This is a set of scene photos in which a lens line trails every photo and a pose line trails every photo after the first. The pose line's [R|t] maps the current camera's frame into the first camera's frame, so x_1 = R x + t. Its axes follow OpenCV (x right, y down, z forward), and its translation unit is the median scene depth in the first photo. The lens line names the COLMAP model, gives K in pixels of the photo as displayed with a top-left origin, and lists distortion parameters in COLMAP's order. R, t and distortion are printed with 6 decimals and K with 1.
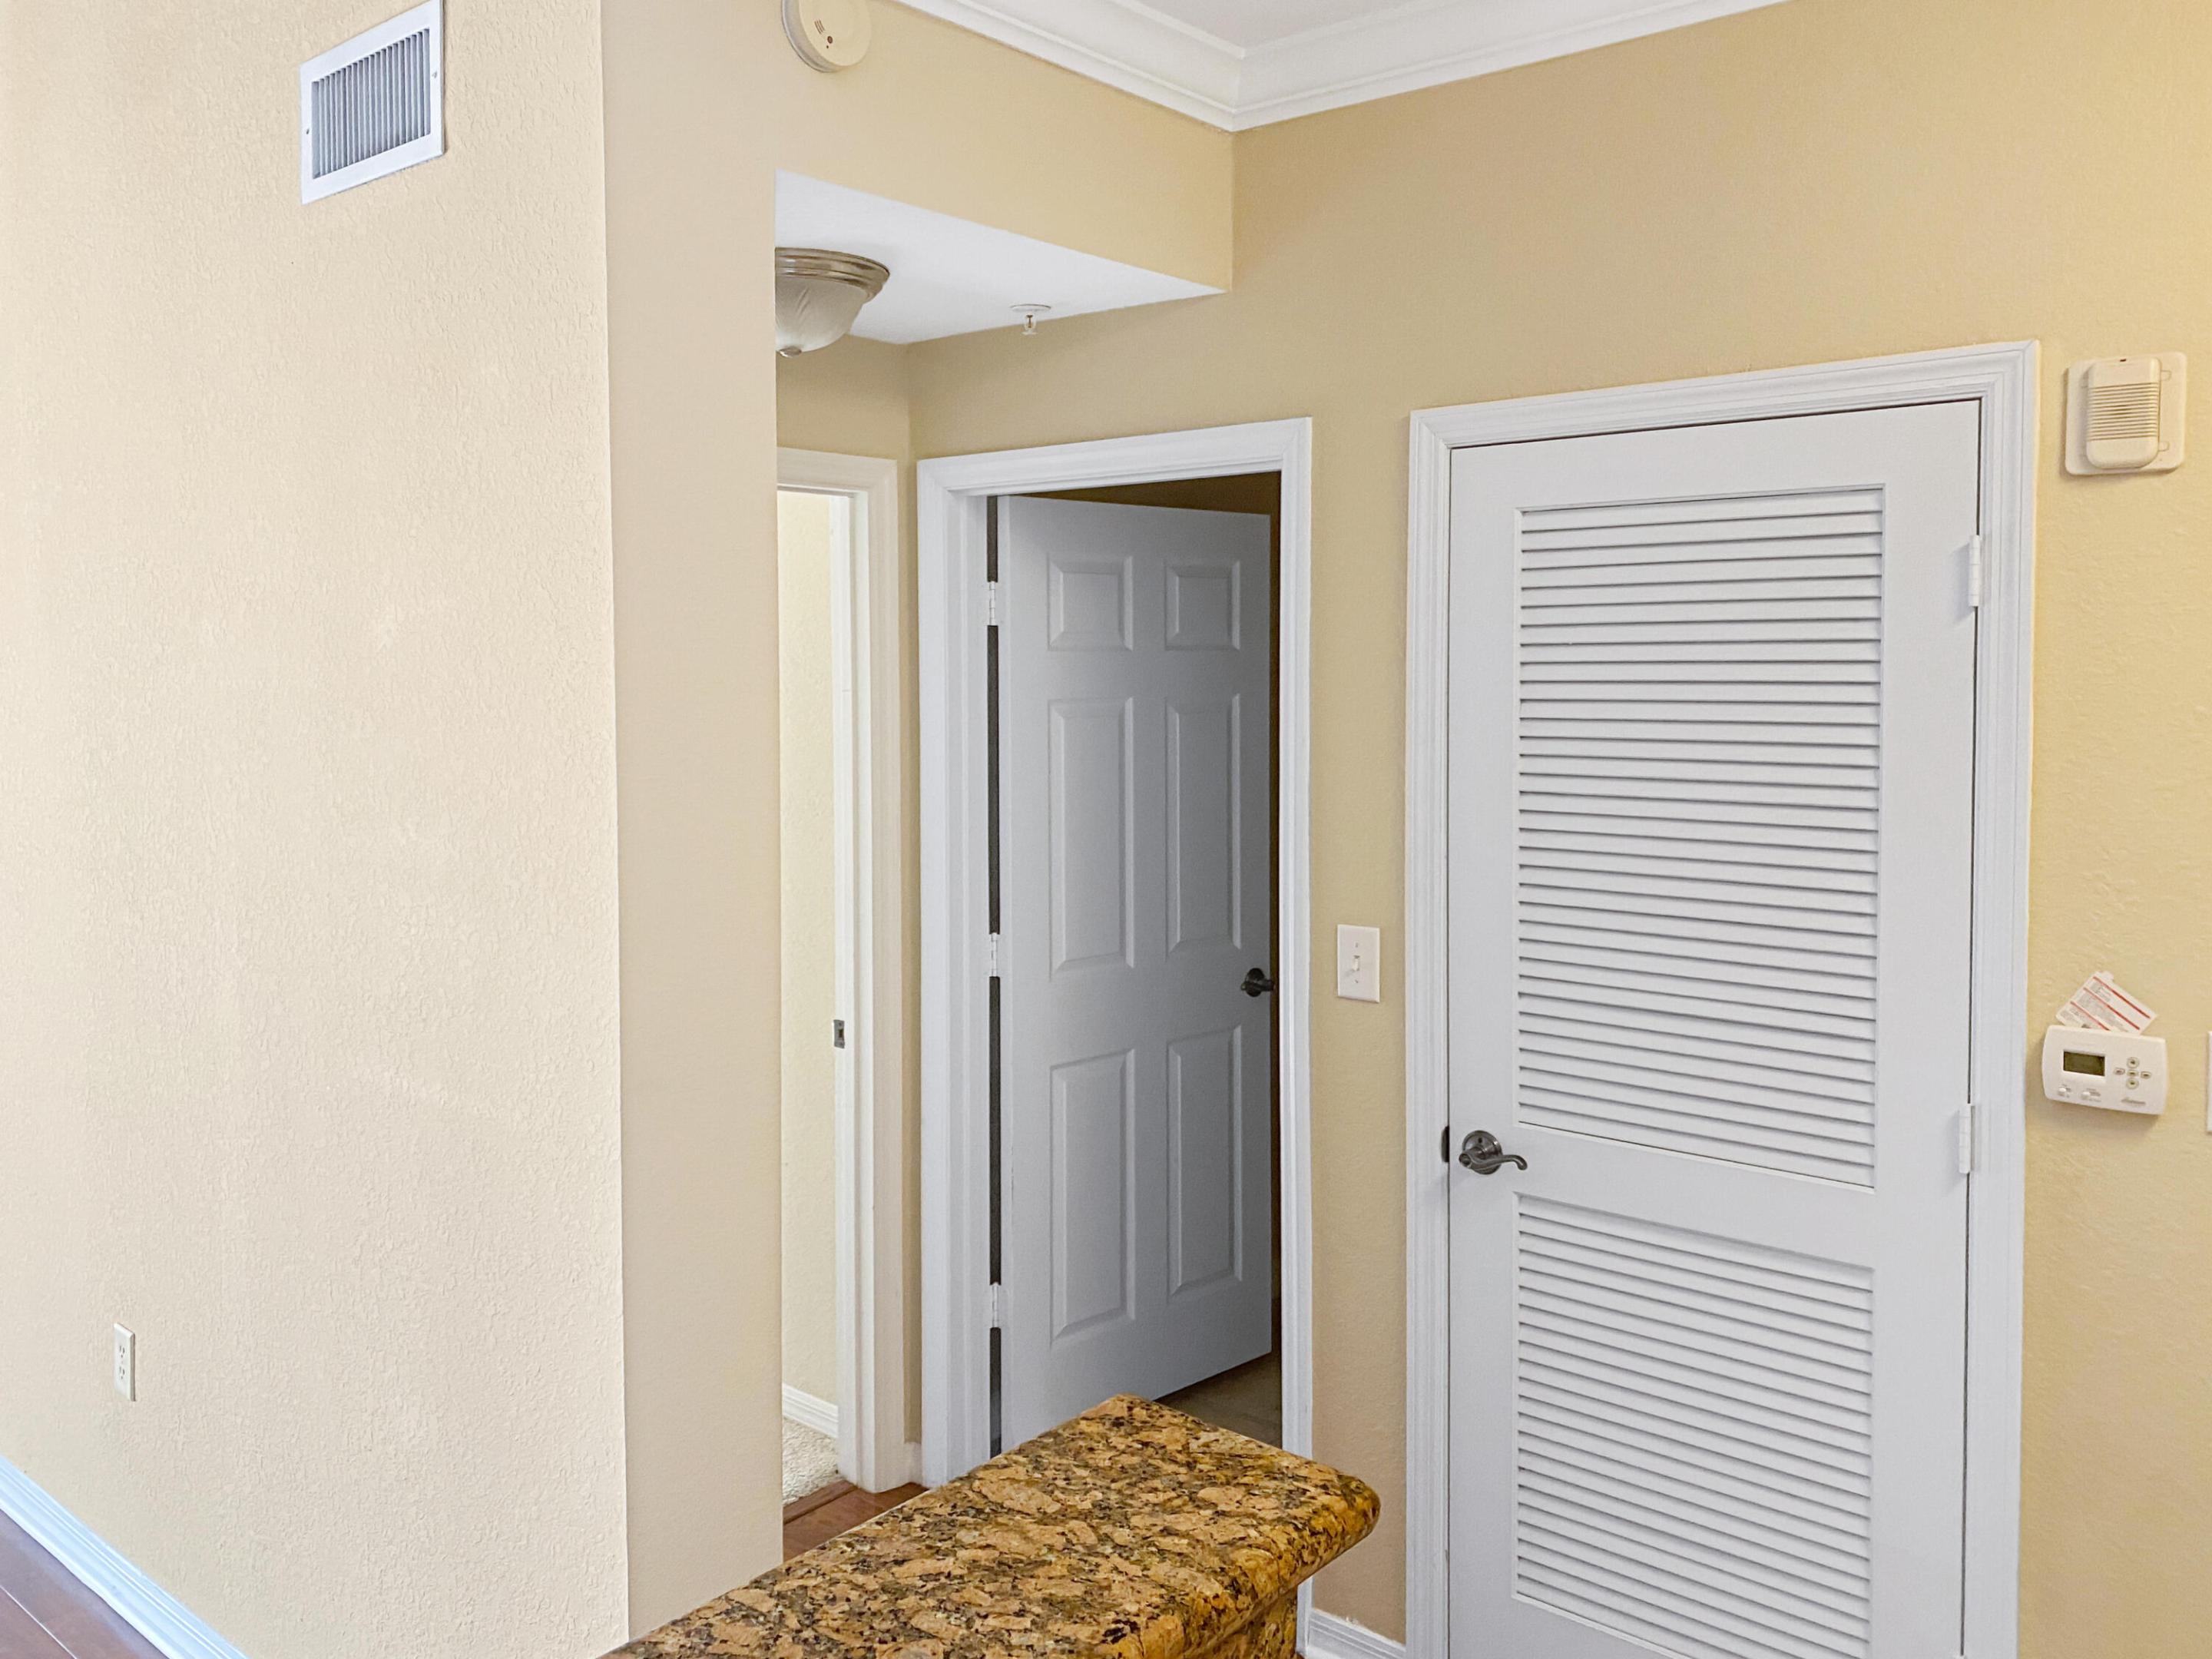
lens RADIAL K [[1722.0, 0, 1105.8], [0, 1722.0, 724.3], [0, 0, 1]] dist [0.001047, -0.001212]
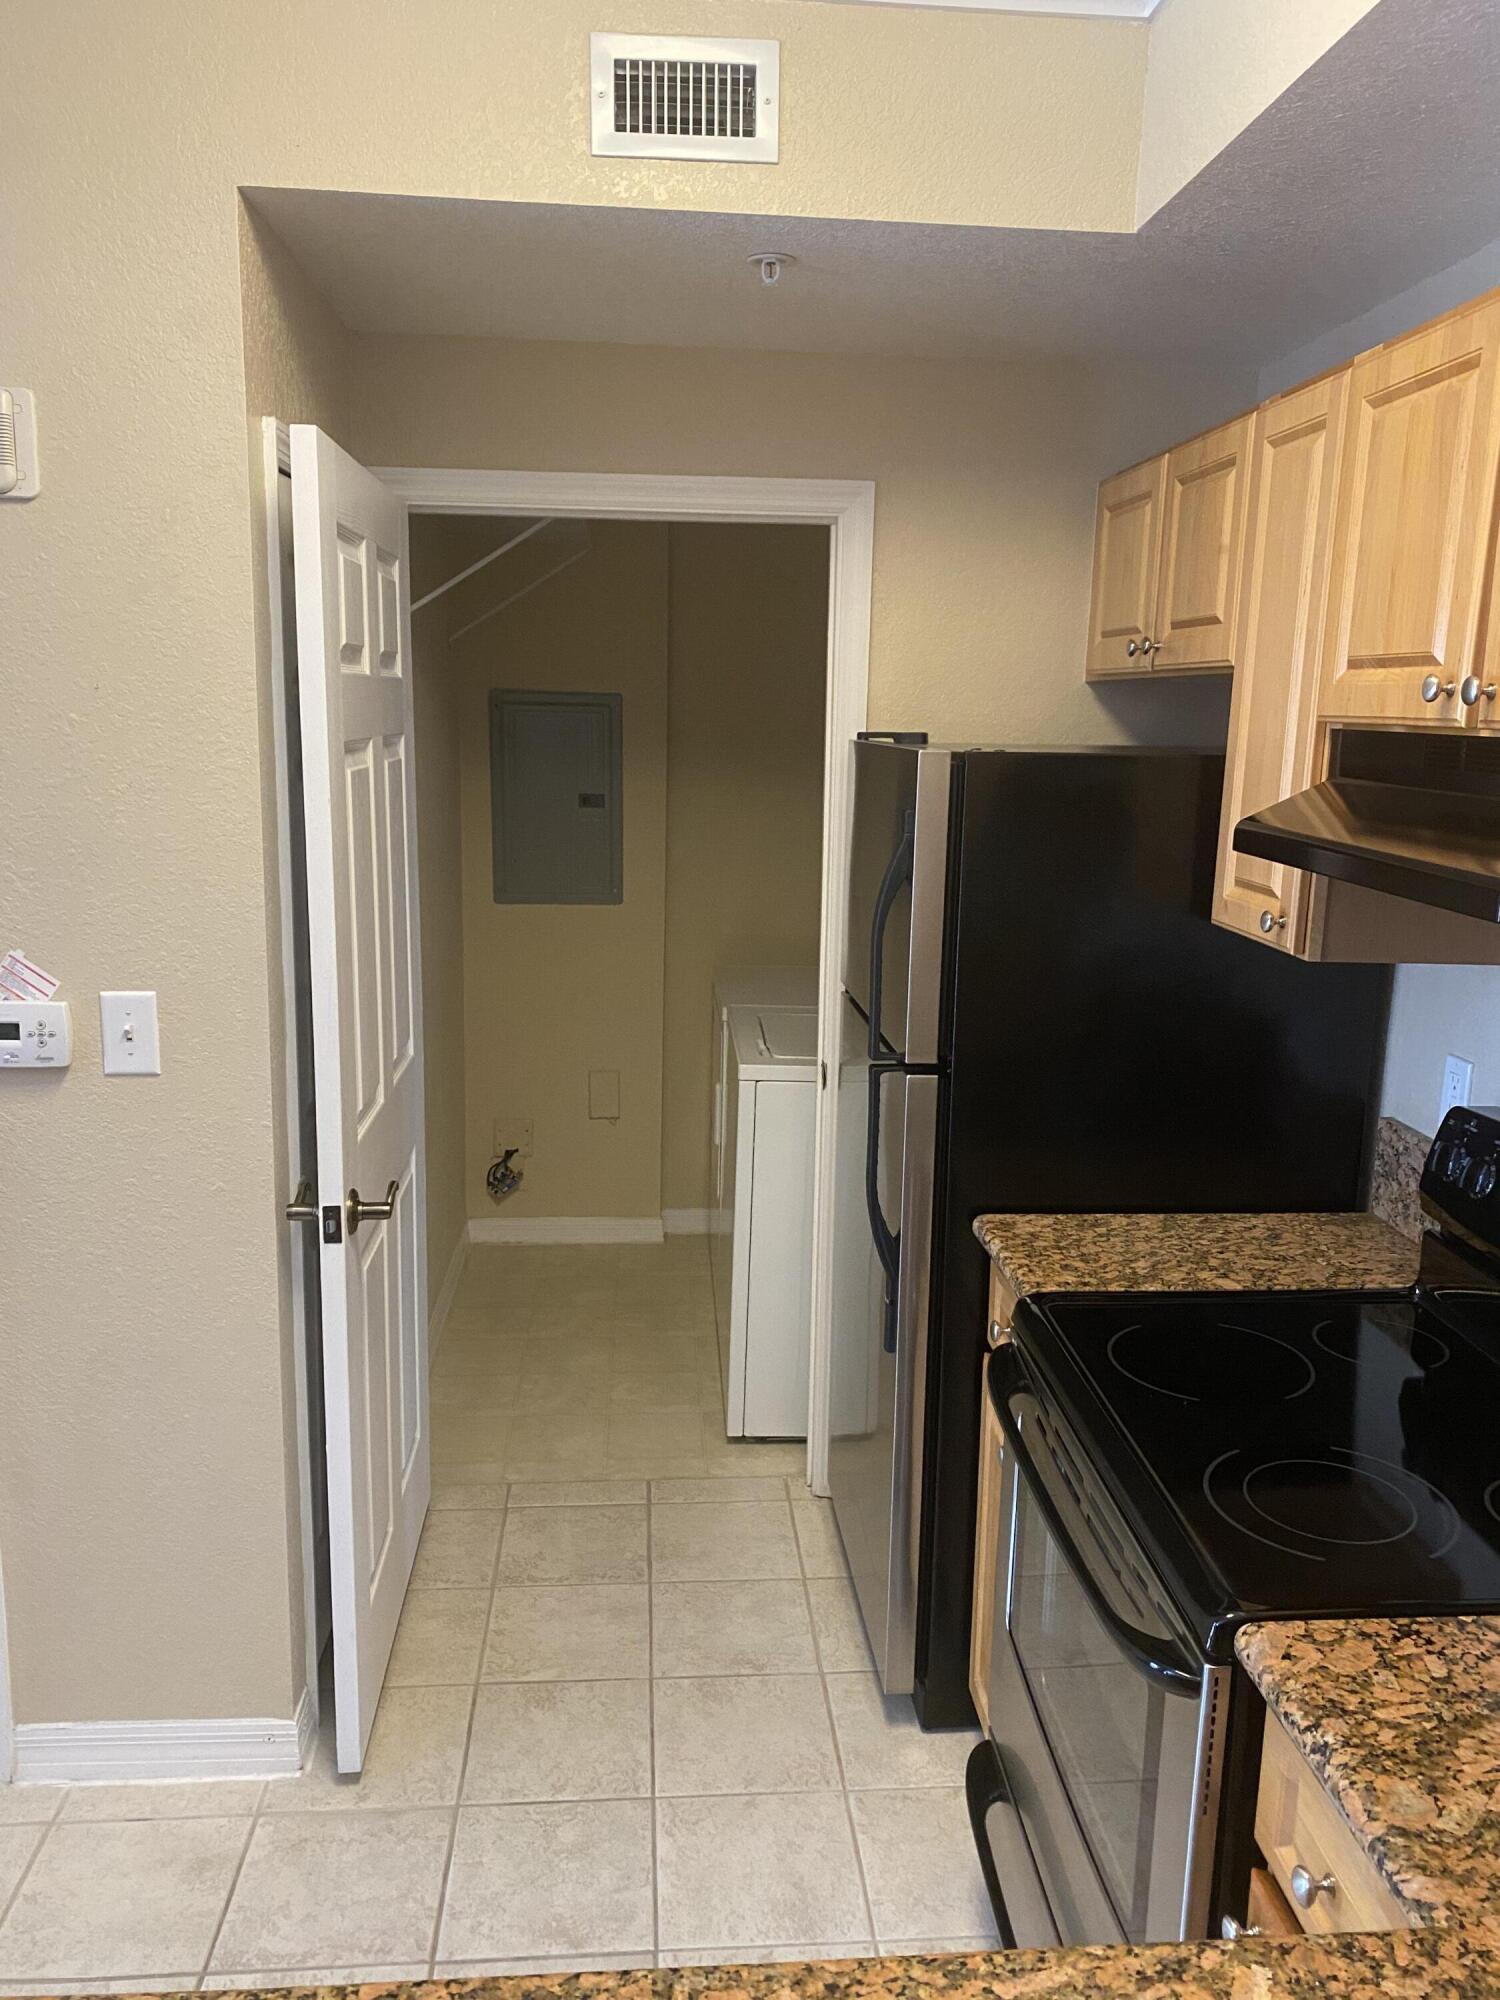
lens RADIAL K [[1535.3, 0, 757.6], [0, 1535.3, 985.7], [0, 0, 1]] dist [0.003400, -0.001935]
pose [[0.711196, -0.109652, 0.694389, 0.225155], [0.007486, 0.988886, 0.148489, 0.020177], [-0.702954, -0.100407, 0.704112, -0.065084]]
